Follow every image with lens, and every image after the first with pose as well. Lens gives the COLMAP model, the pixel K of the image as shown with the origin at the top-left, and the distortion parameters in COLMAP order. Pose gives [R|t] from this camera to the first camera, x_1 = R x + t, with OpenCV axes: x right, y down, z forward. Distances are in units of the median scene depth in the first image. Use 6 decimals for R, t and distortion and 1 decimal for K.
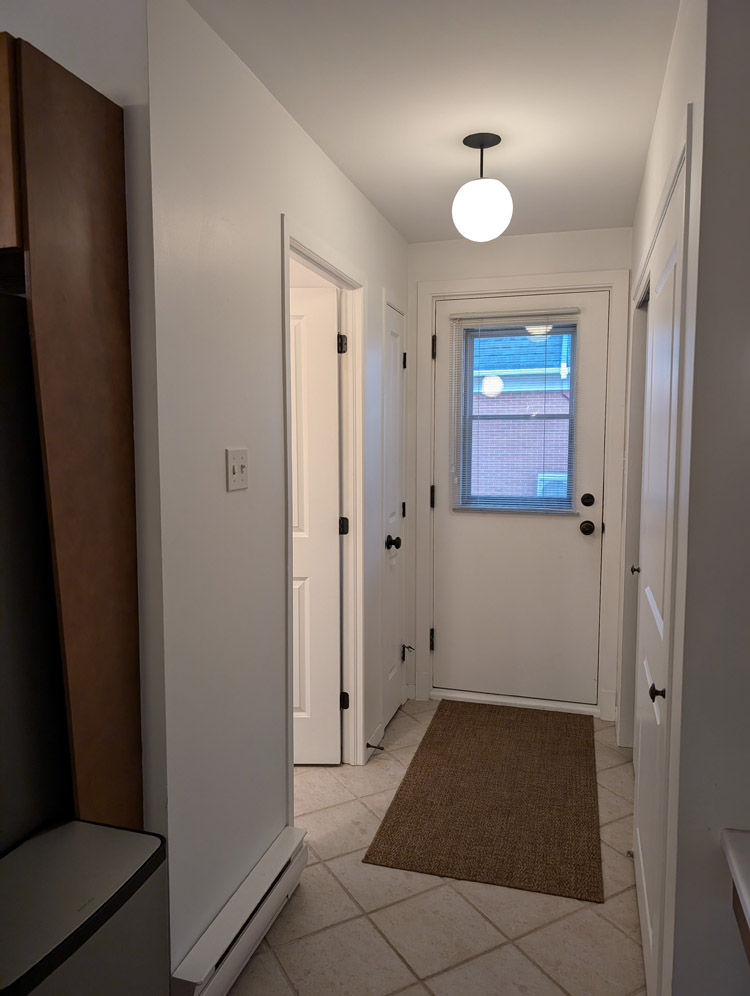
lens RADIAL K [[710.8, 0, 368.4], [0, 710.8, 498.3], [0, 0, 1]] dist [-0.002331, -0.013321]
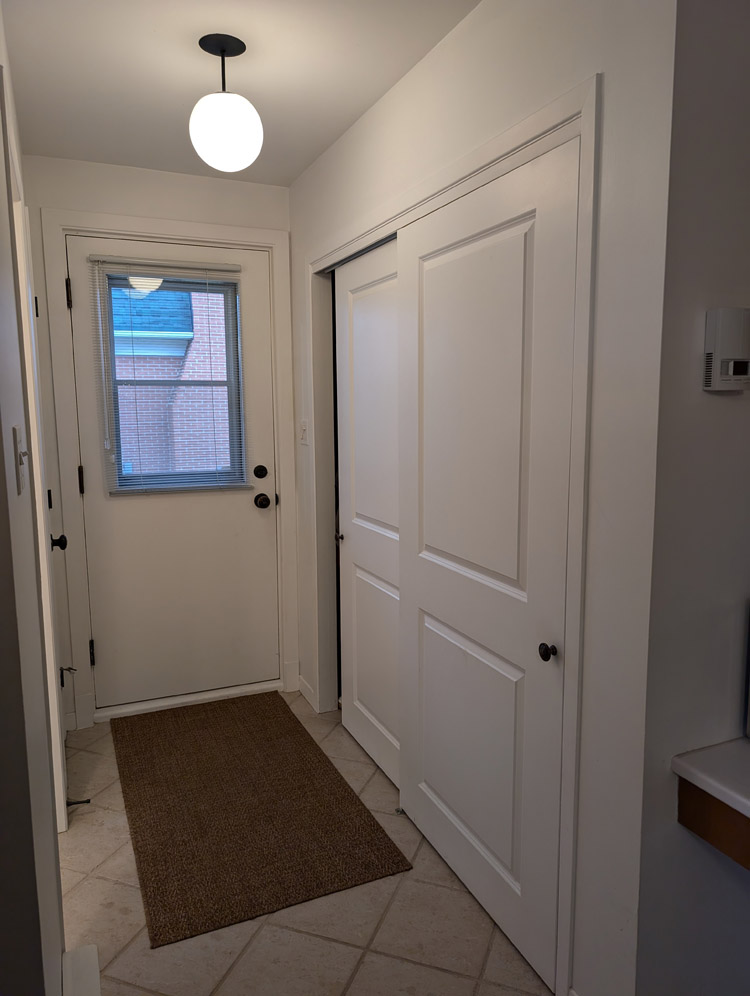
lens RADIAL K [[710.8, 0, 386.9], [0, 710.8, 501.0], [0, 0, 1]] dist [-0.002331, -0.013321]
pose [[0.749189, -0.090933, 0.656084, -0.219068], [0.061113, 0.995796, 0.068231, -0.014878], [-0.659531, -0.011023, 0.751597, 0.189036]]
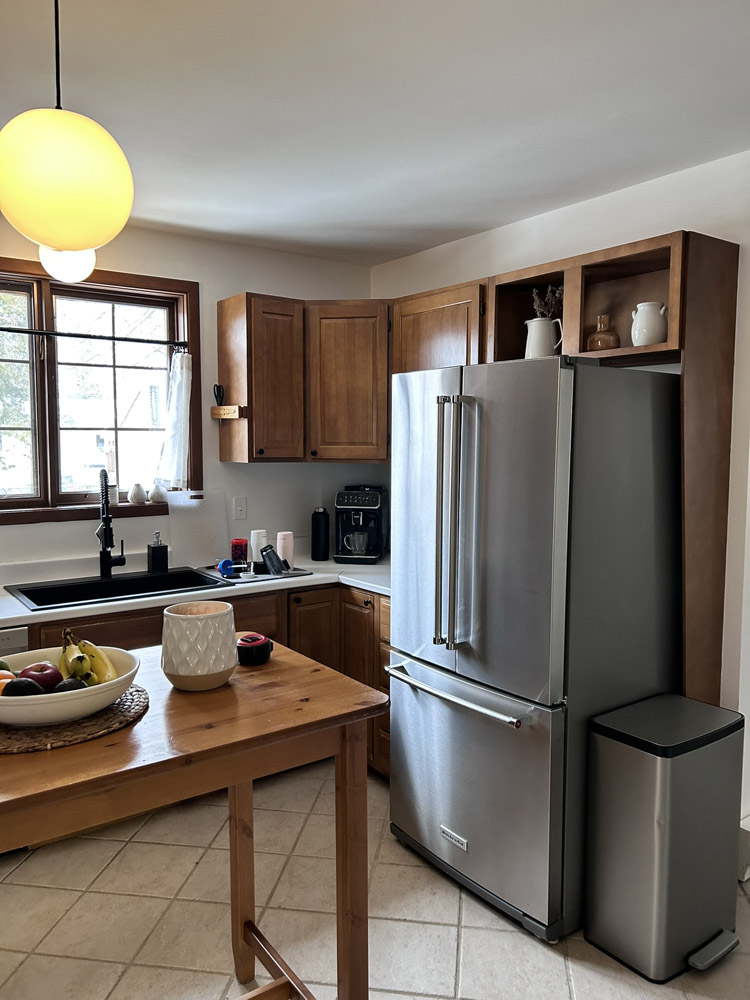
lens RADIAL K [[752.7, 0, 376.5], [0, 752.7, 497.6], [0, 0, 1]] dist [0.043375, -0.044734]
pose [[0.805399, 0.049519, -0.590662, 0.011071], [-0.055211, 0.998439, 0.008423, 0.014872], [0.590157, 0.025827, 0.806875, -0.375676]]
